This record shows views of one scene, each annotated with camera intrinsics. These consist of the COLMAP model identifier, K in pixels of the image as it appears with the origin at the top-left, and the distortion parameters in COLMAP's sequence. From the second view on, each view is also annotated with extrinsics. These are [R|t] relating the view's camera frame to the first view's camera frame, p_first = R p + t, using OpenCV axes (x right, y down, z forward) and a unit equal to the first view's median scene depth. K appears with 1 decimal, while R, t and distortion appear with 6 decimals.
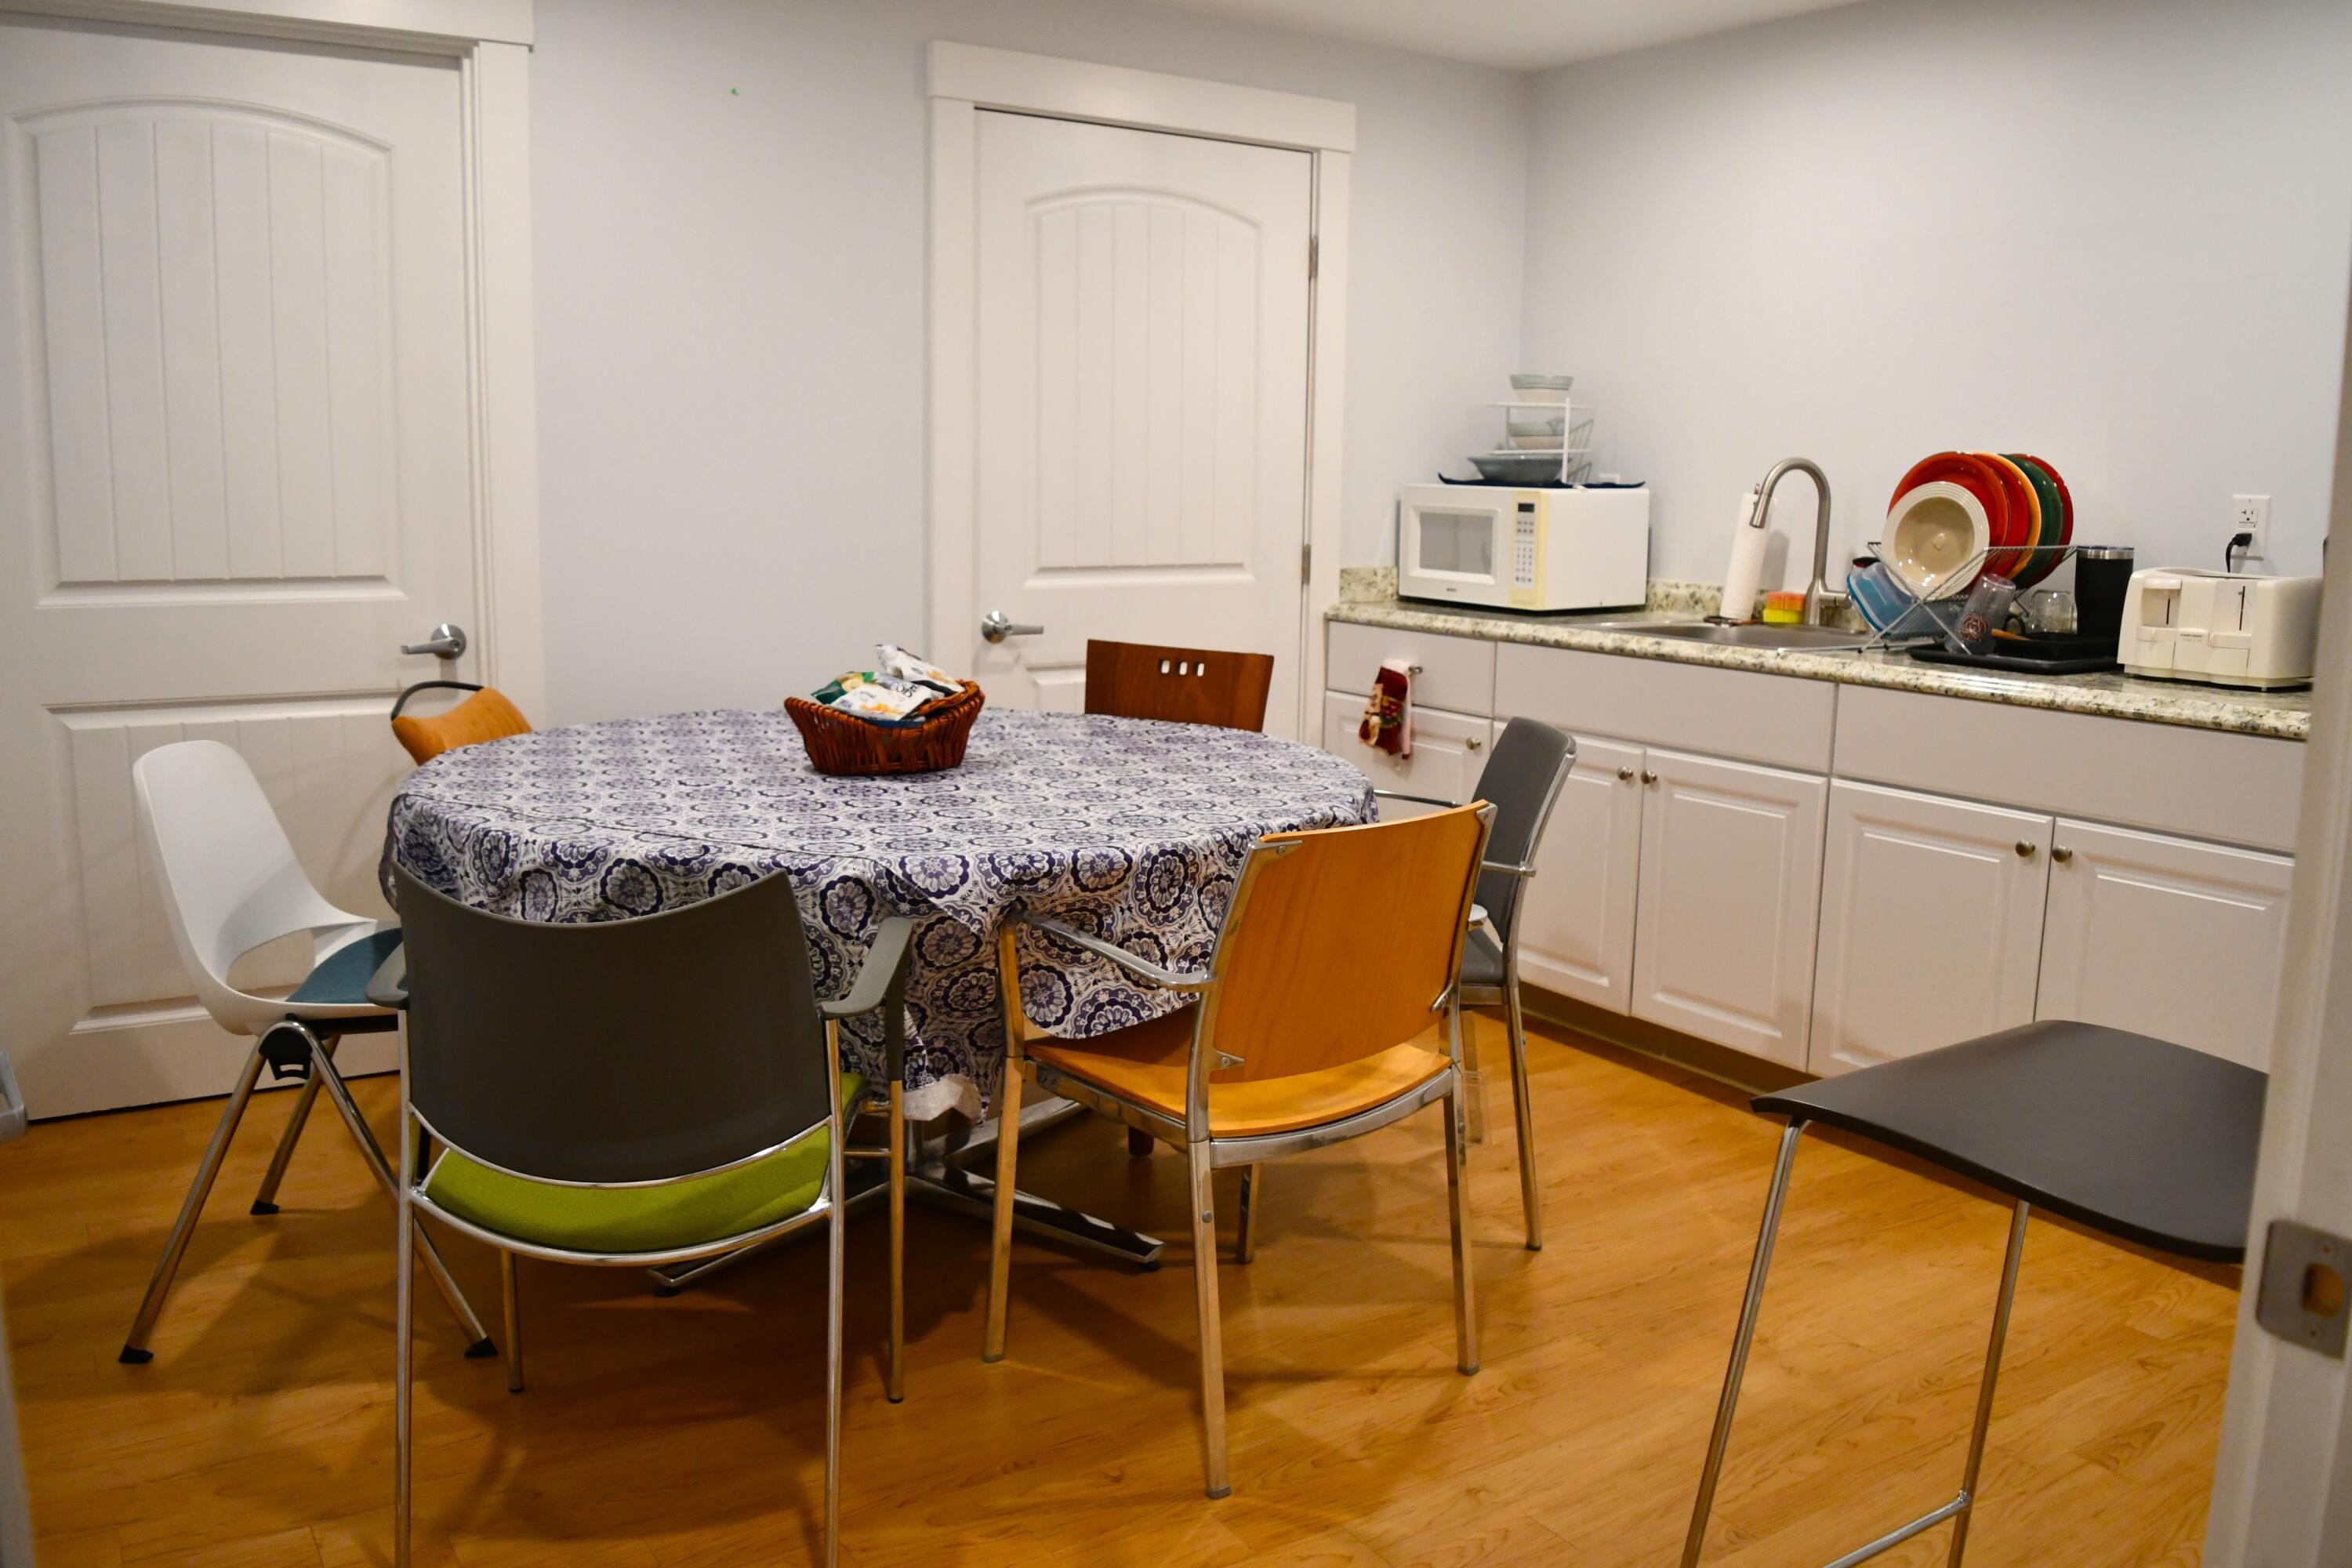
lens RADIAL K [[1844.2, 0, 1184.4], [0, 1844.2, 779.4], [0, 0, 1]] dist [-0.093894, 0.019644]
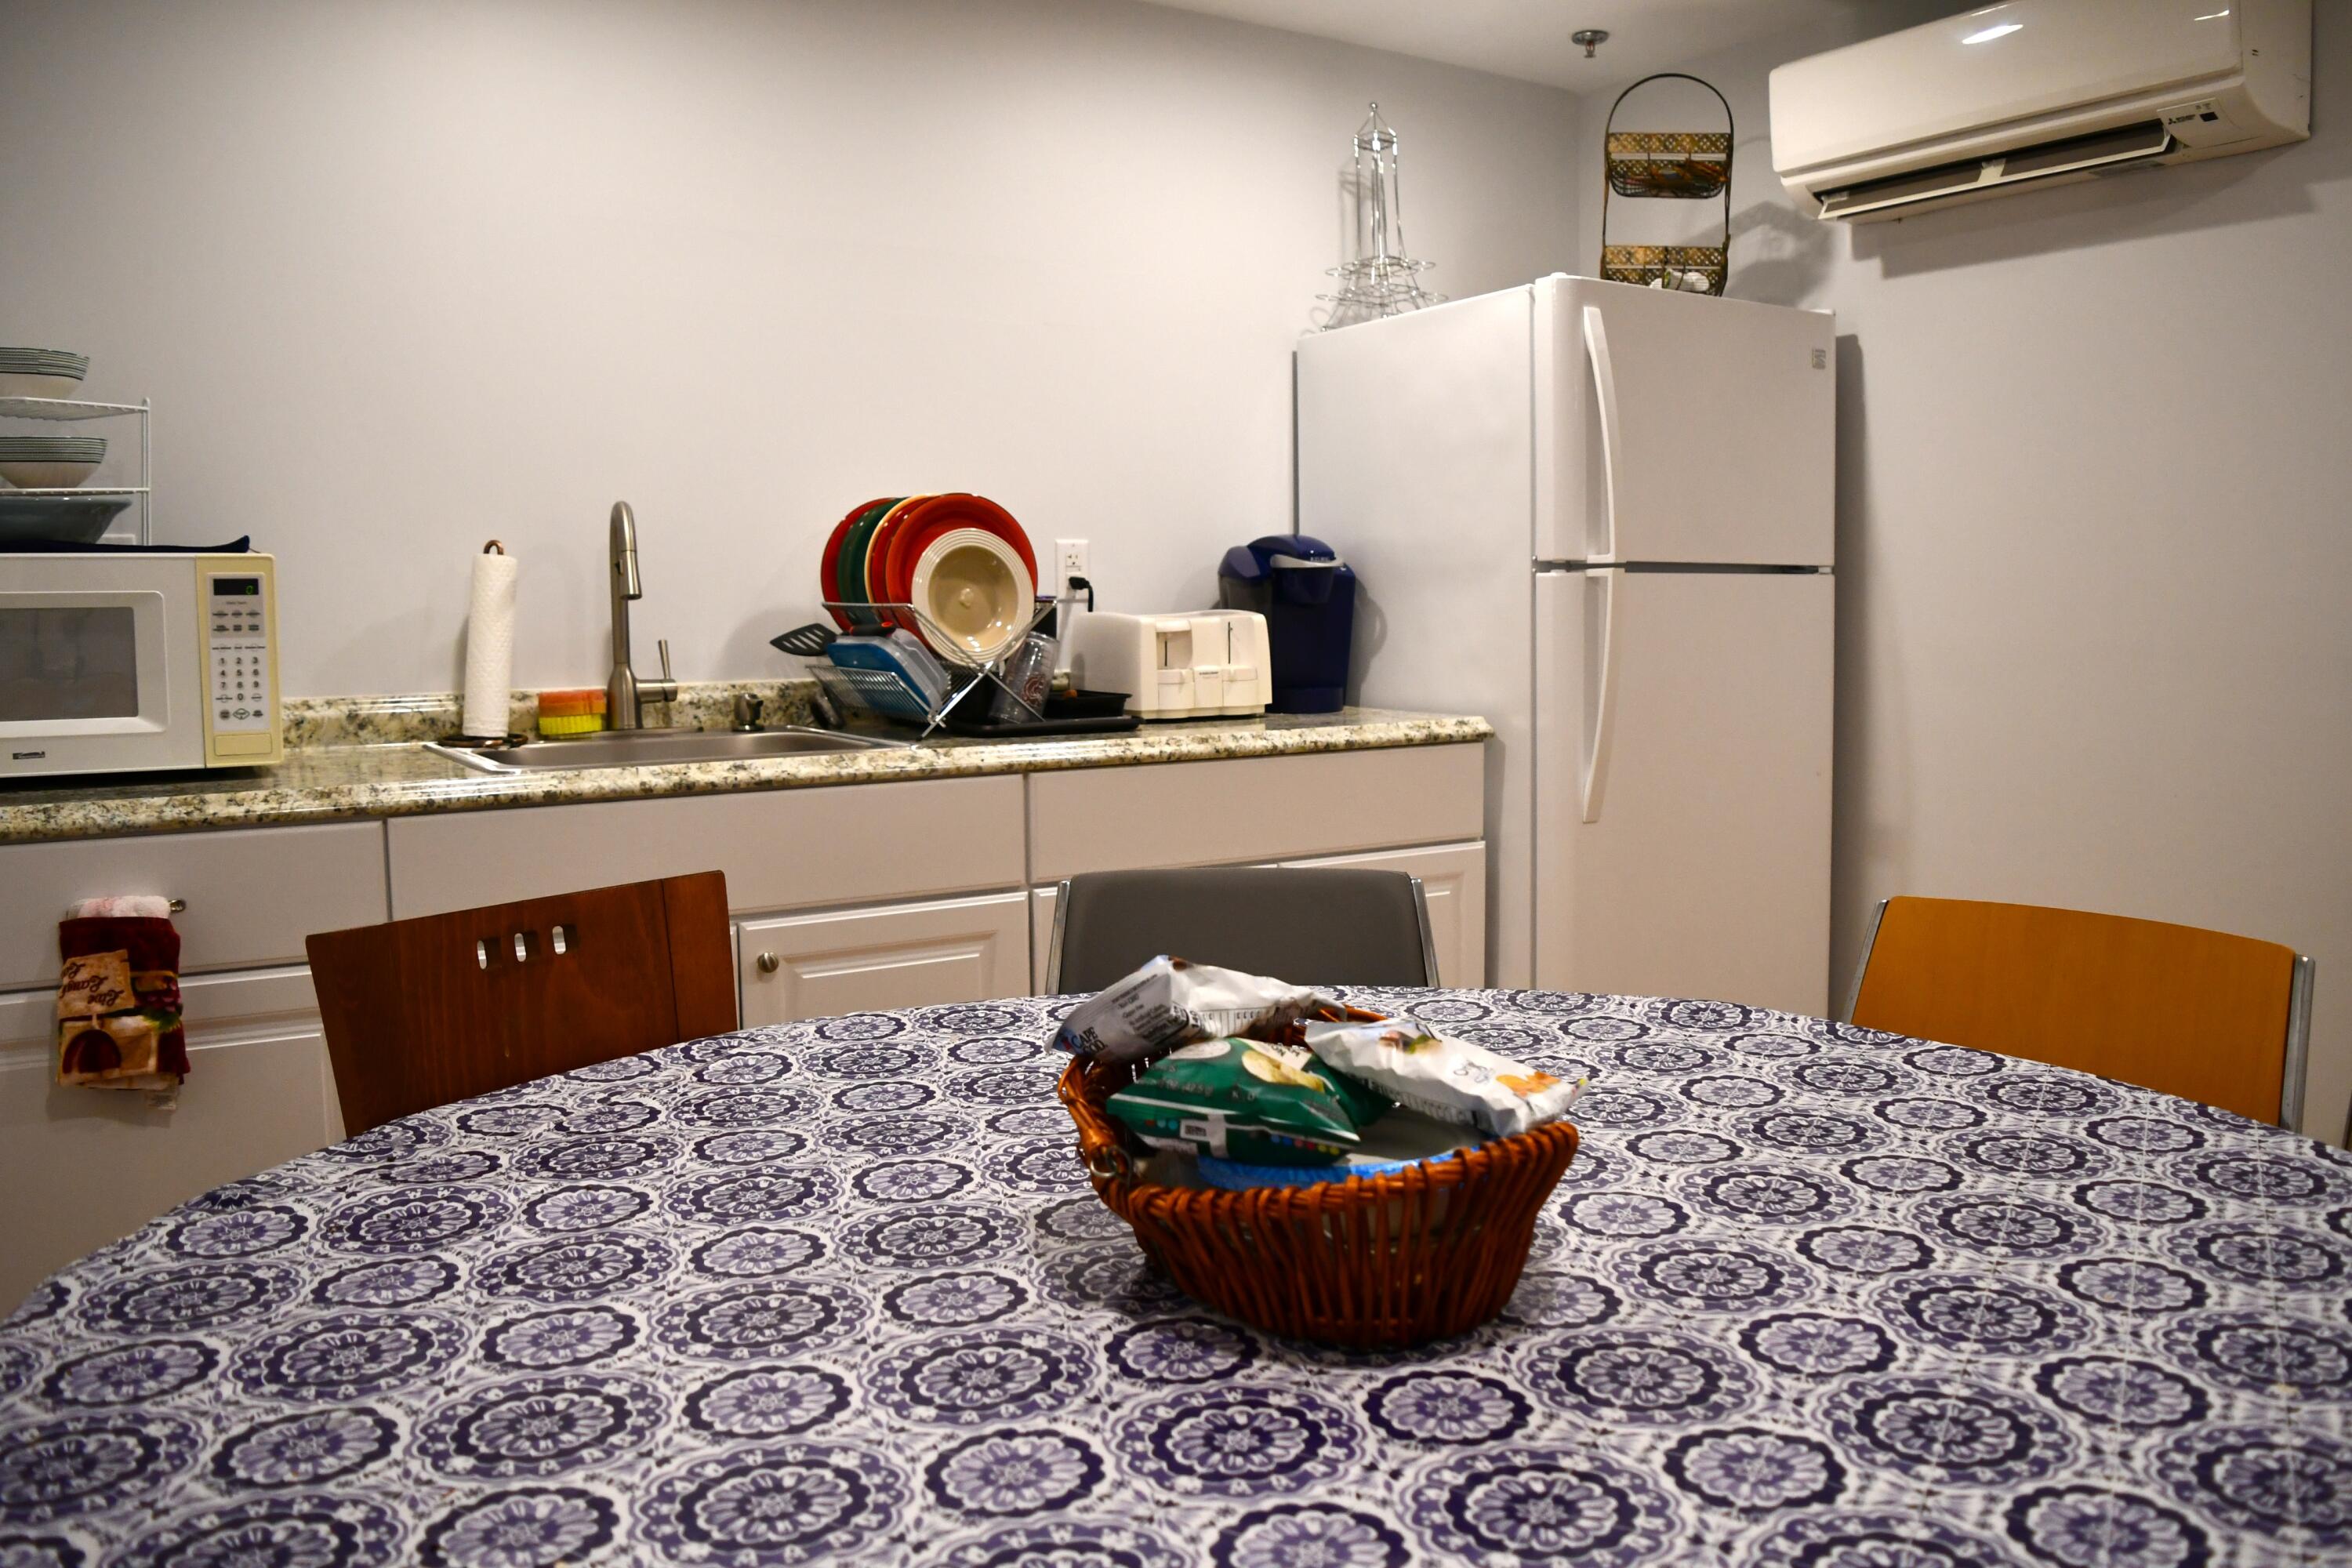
lens RADIAL K [[1844.2, 0, 1184.4], [0, 1844.2, 779.4], [0, 0, 1]] dist [-0.093894, 0.019644]
pose [[-0.013054, -0.122341, 0.992402, -0.480253], [0.164063, 0.978774, 0.122819, -0.141161], [-0.986363, 0.164420, 0.007294, 0.919760]]
